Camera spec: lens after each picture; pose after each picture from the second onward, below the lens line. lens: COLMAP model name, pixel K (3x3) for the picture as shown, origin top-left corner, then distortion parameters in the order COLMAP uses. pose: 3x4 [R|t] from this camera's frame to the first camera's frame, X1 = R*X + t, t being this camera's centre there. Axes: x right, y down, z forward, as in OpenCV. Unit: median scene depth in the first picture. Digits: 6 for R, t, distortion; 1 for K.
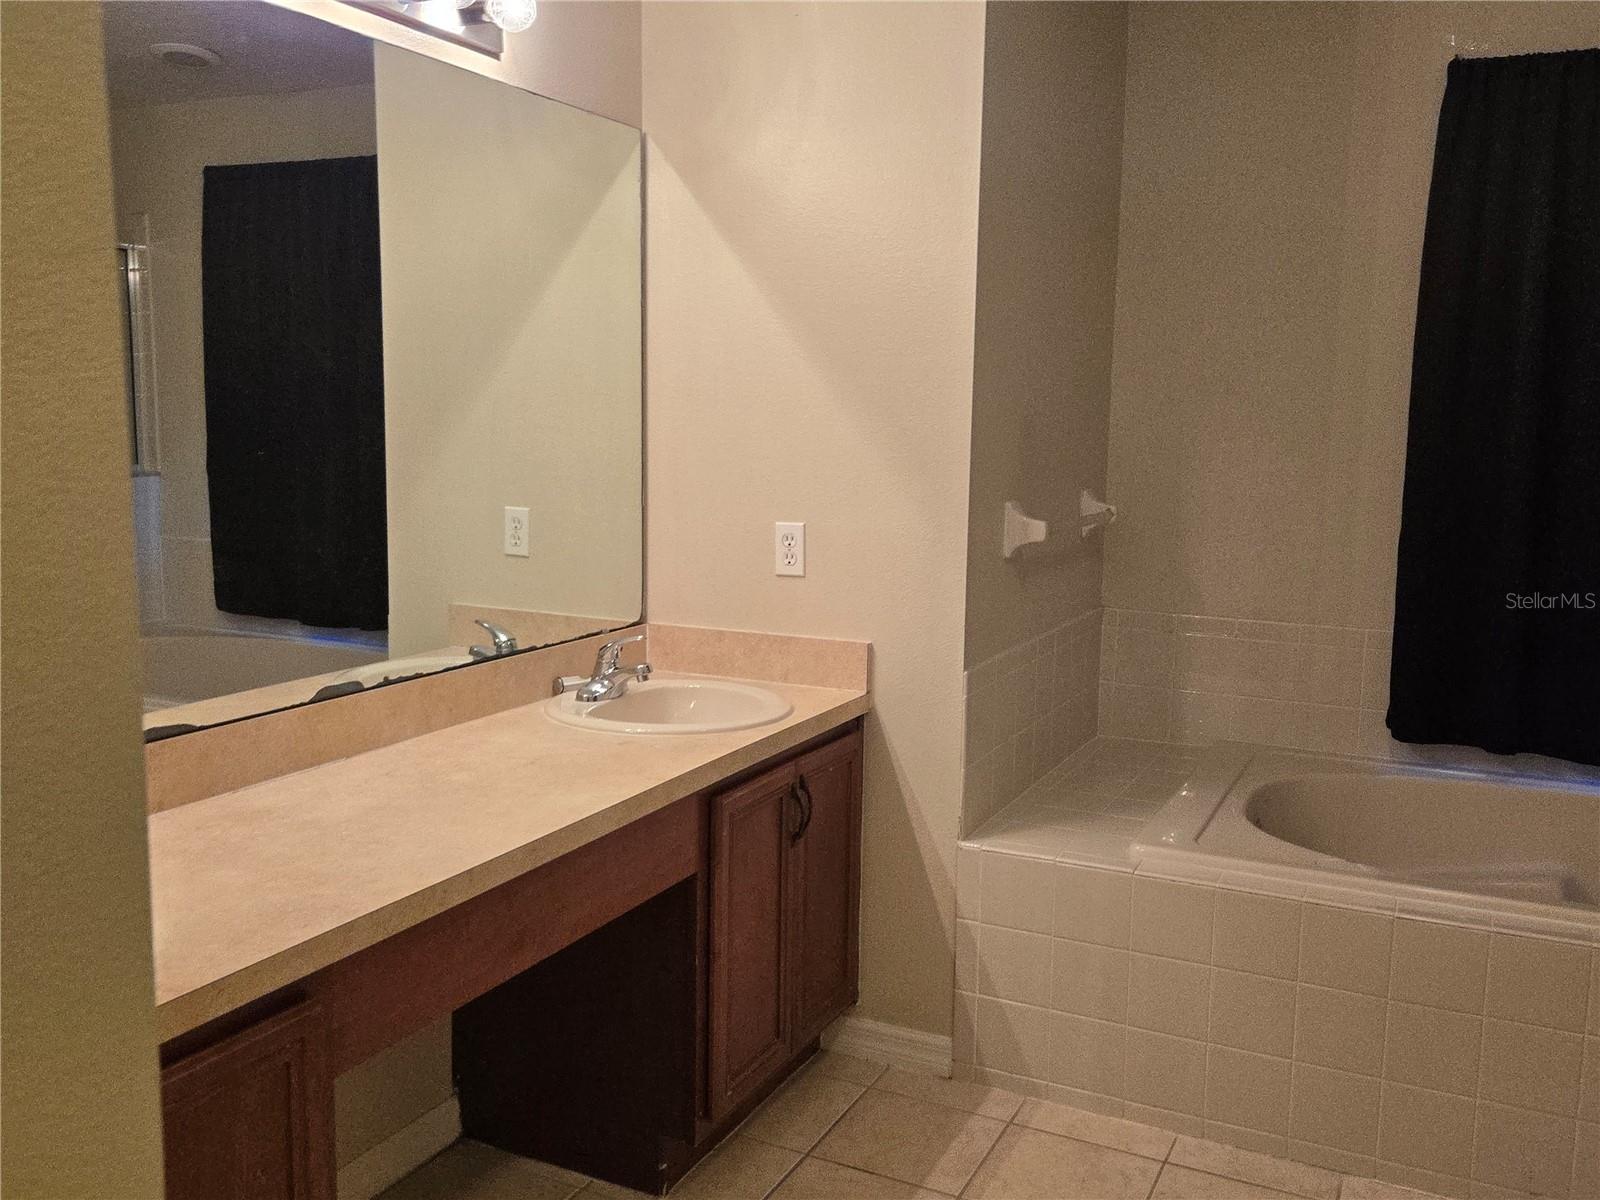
lens RADIAL K [[1437.5, 0, 788.5], [0, 1437.5, 605.9], [0, 0, 1]] dist [0.077180, -0.065695]
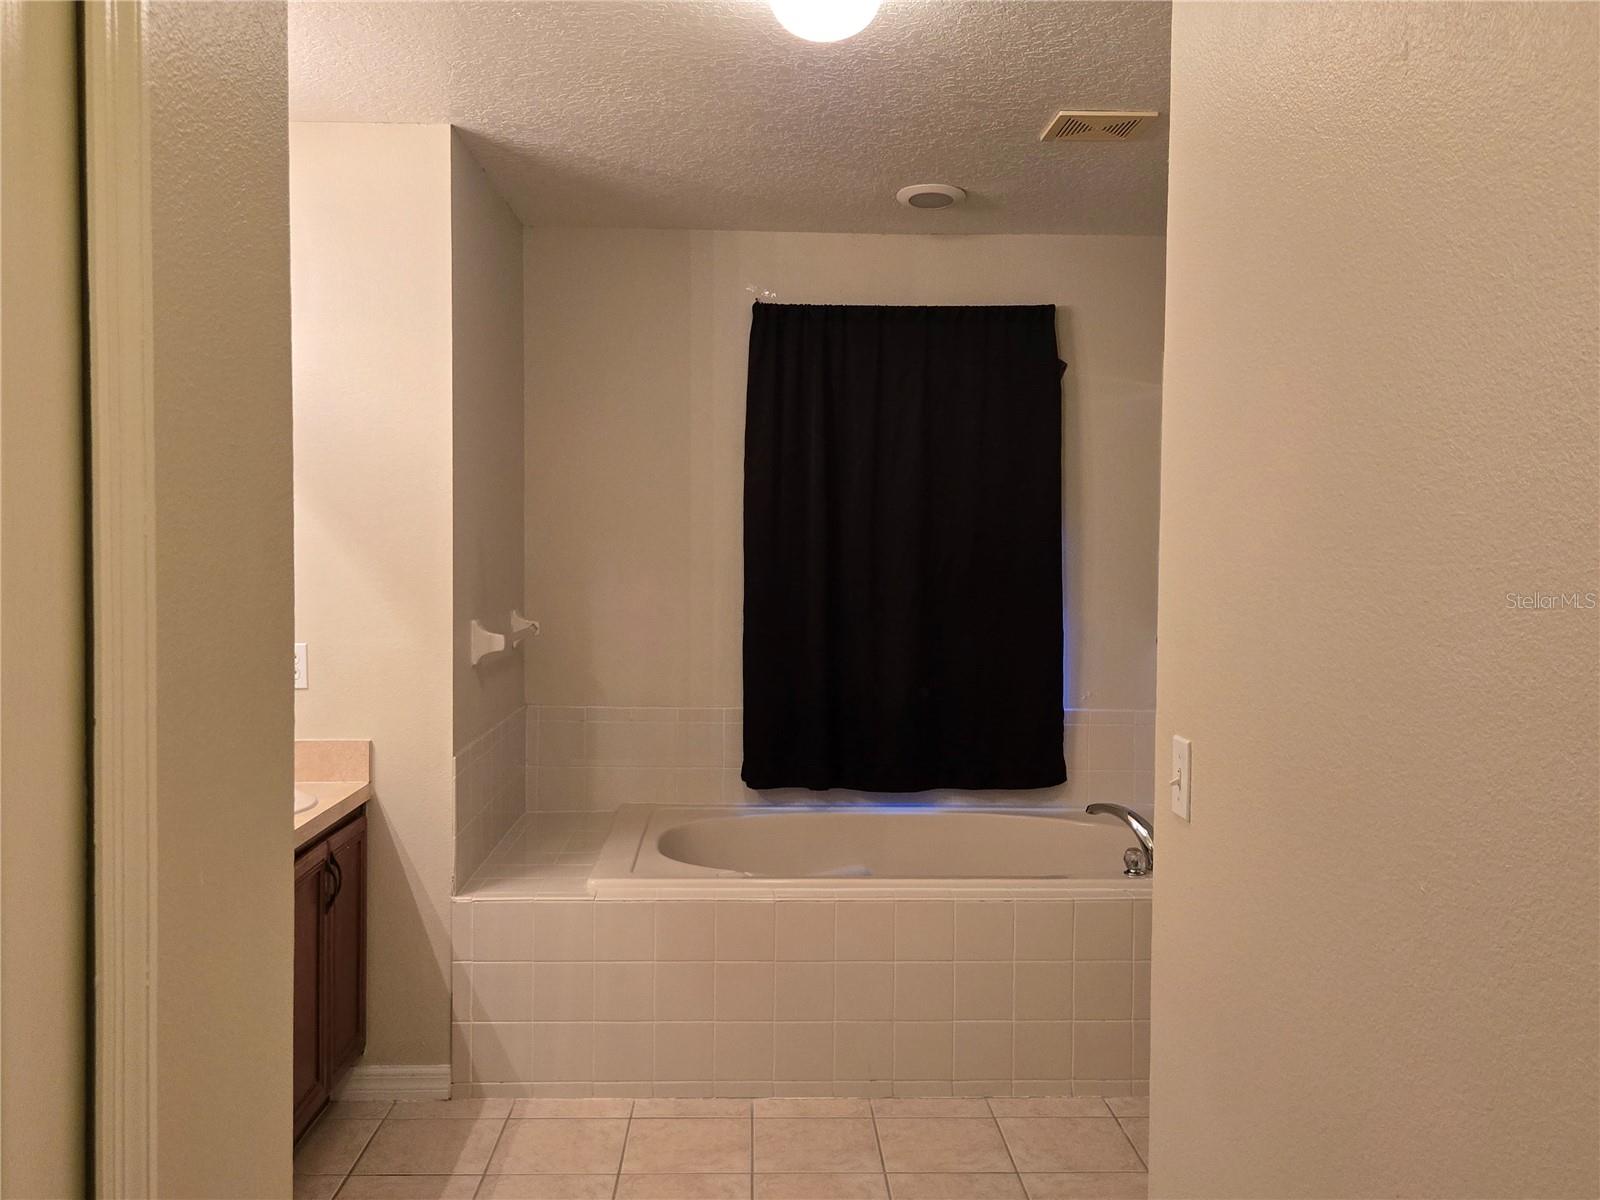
lens RADIAL K [[1437.5, 0, 797.6], [0, 1437.5, 597.7], [0, 0, 1]] dist [0.077180, -0.065695]
pose [[0.881984, -0.029919, 0.470330, -0.193262], [0.073755, 0.994449, -0.075049, 0.023817], [-0.465473, 0.100881, 0.879294, -0.243867]]
